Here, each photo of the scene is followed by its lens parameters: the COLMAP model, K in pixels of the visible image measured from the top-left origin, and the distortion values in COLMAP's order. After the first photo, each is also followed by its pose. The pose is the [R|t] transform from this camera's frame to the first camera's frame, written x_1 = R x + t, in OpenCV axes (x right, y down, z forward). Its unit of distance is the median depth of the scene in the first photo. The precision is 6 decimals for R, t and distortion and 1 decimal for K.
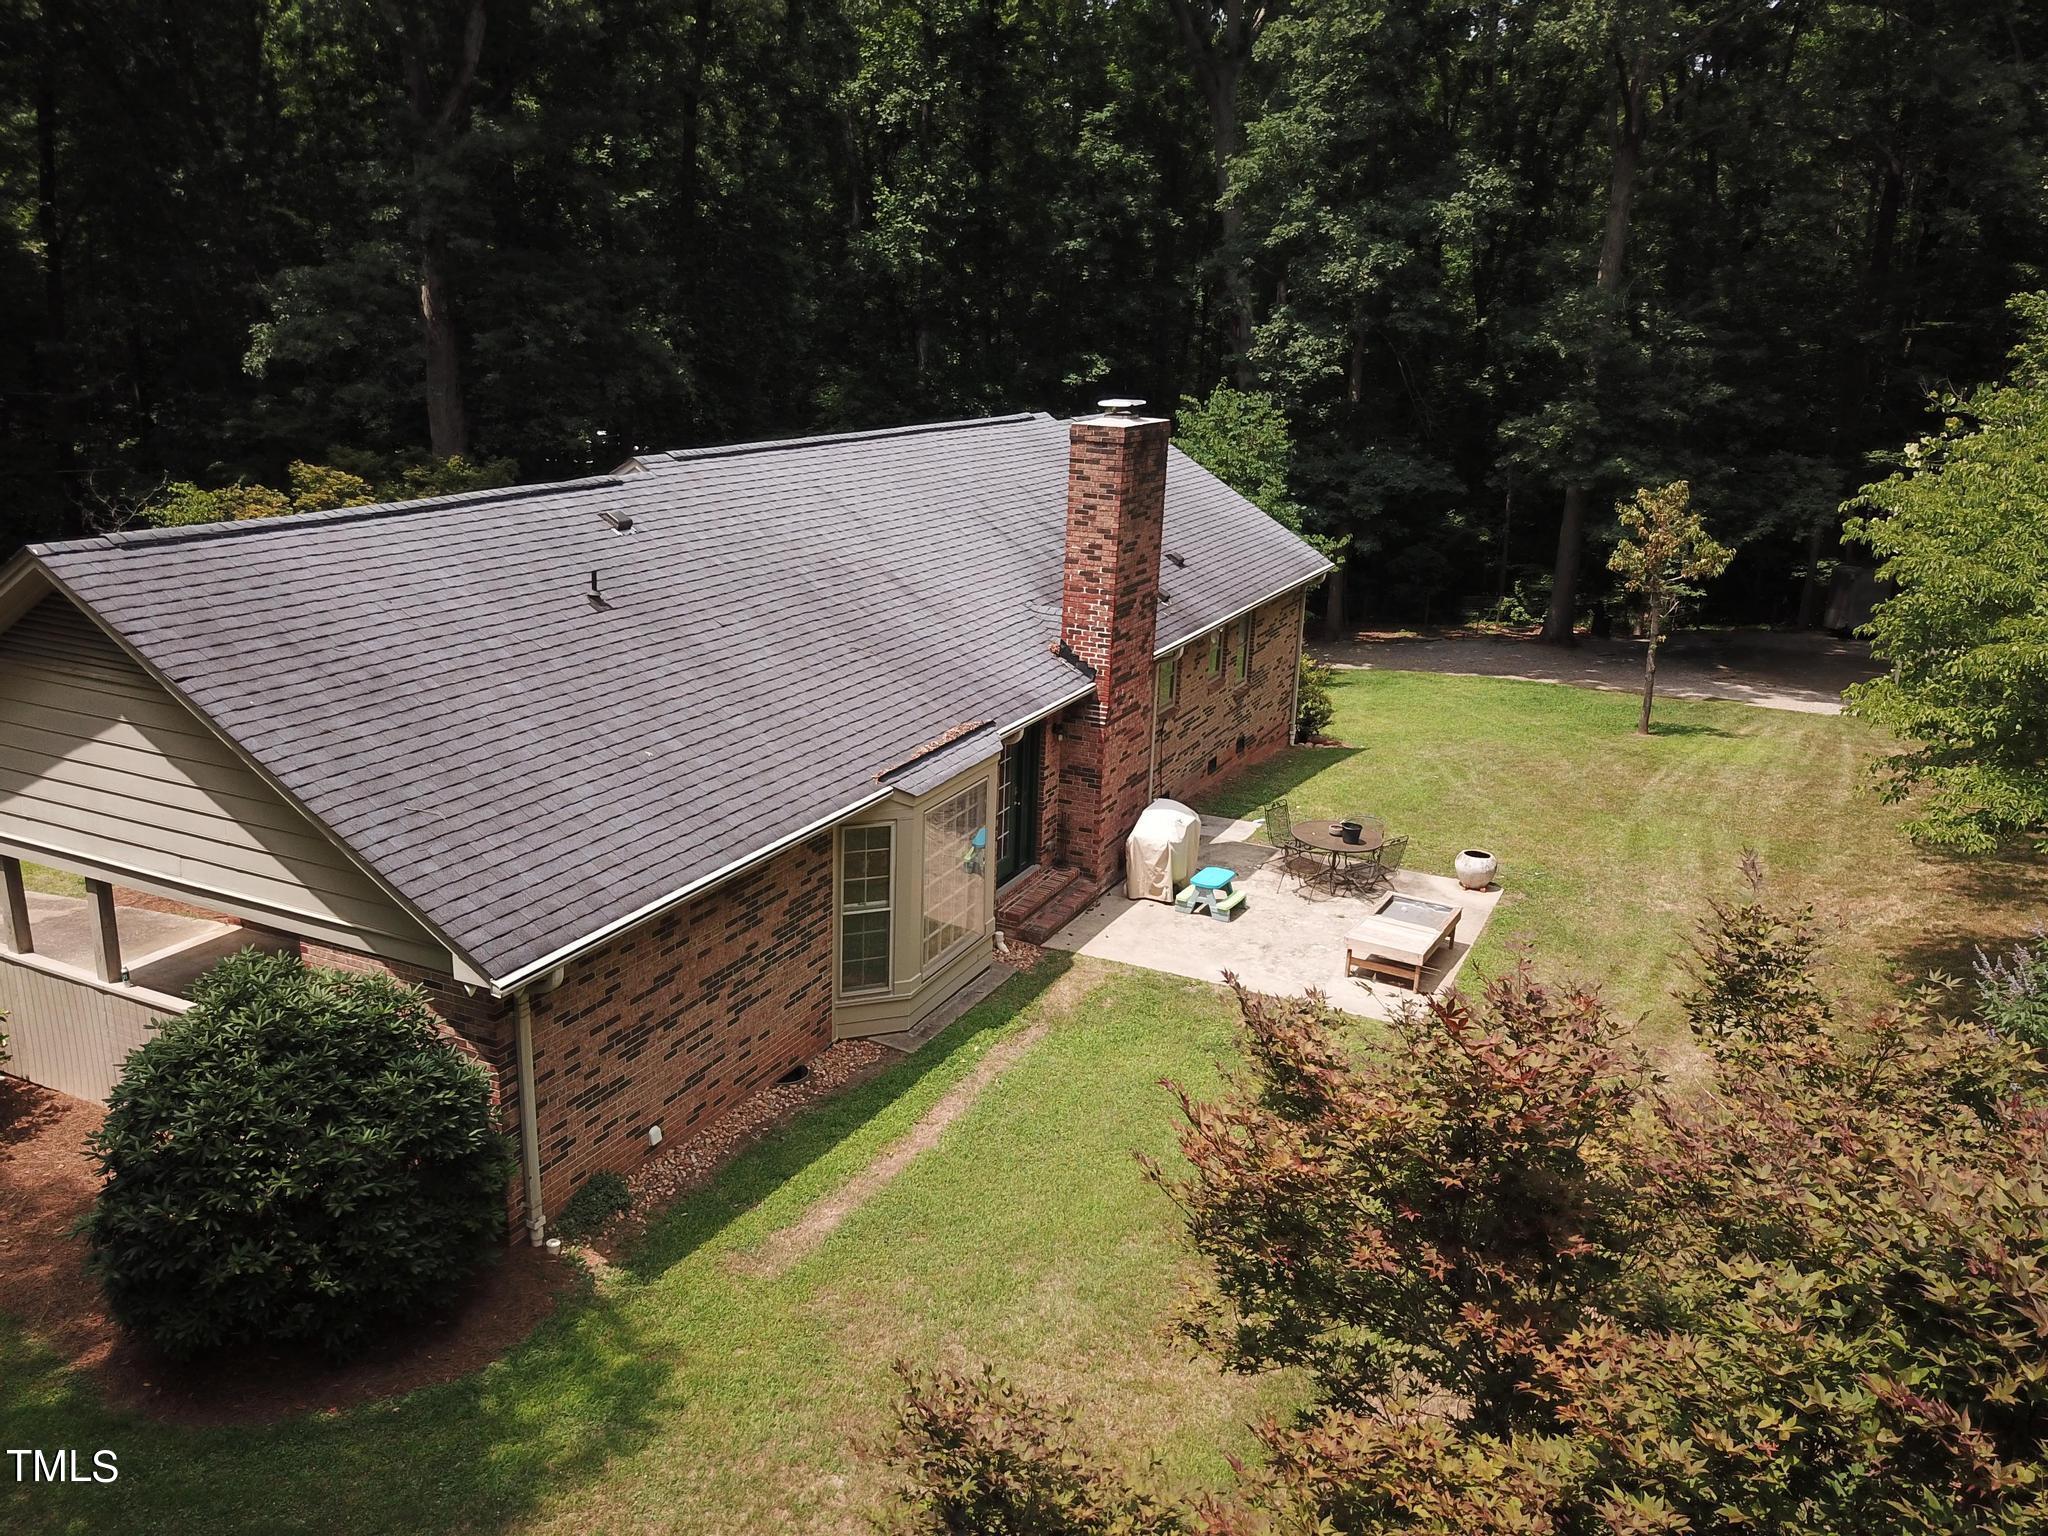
lens RADIAL K [[1579.9, 0, 1020.3], [0, 1579.9, 767.8], [0, 0, 1]] dist [-0.009479, 0.011119]
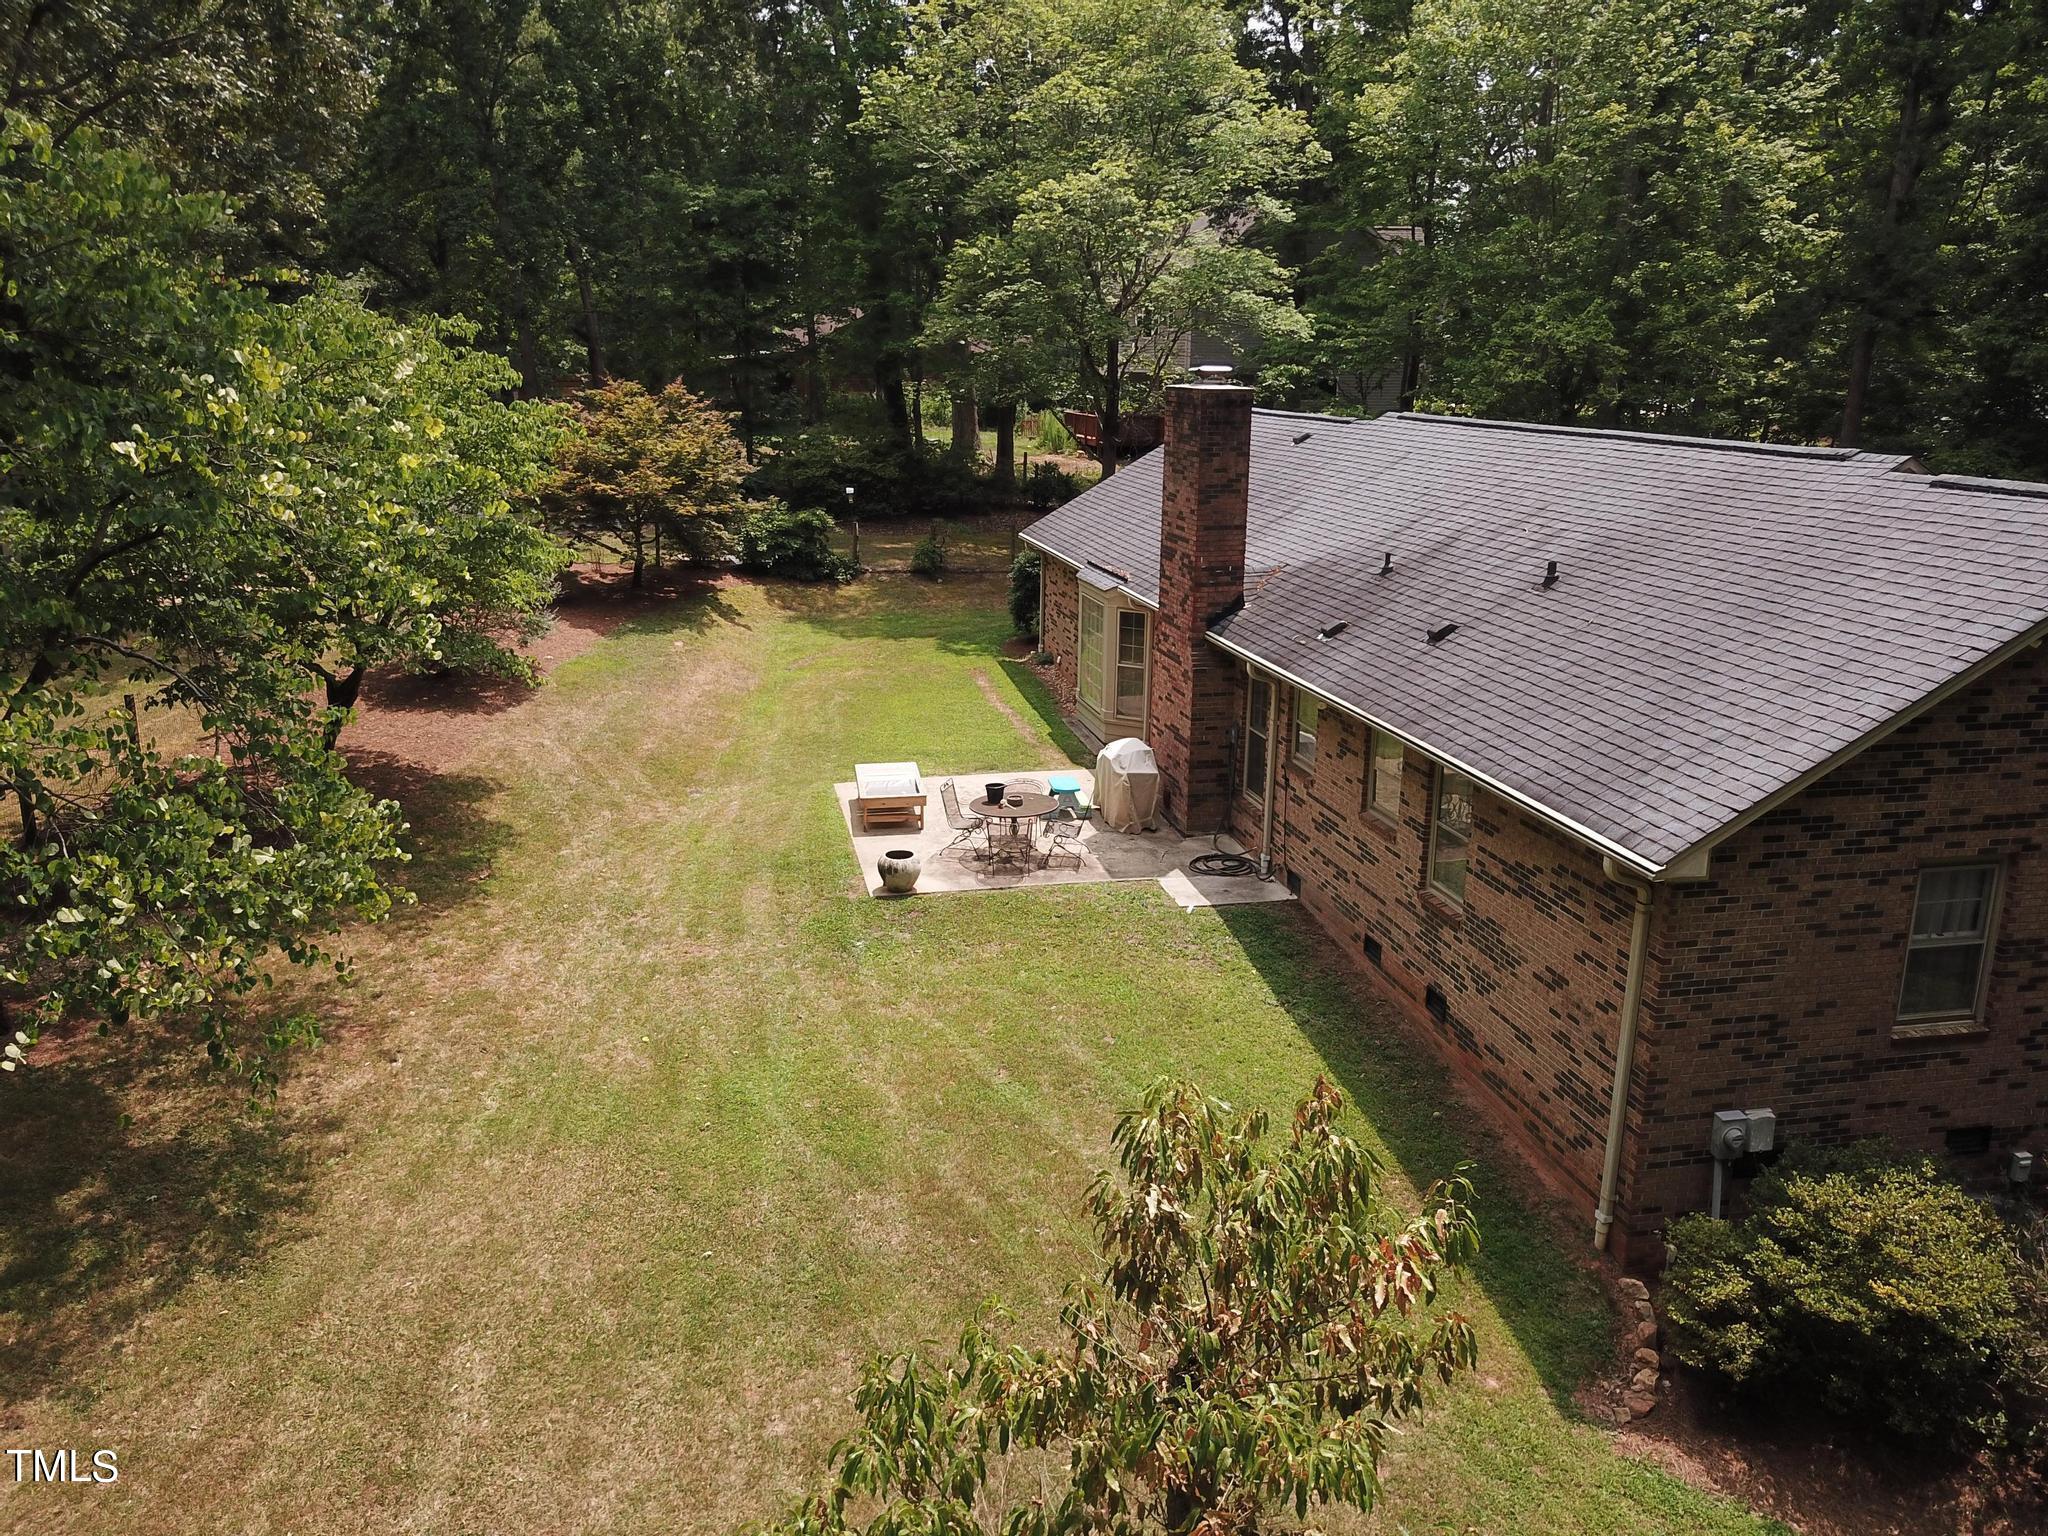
lens RADIAL K [[1579.9, 0, 1021.6], [0, 1579.9, 767.0], [0, 0, 1]] dist [-0.009479, 0.011119]
pose [[-0.797003, 0.139826, -0.587567, 0.659654], [-0.188774, 0.866424, 0.462248, -0.378174], [0.573716, 0.479330, -0.664148, 1.444516]]
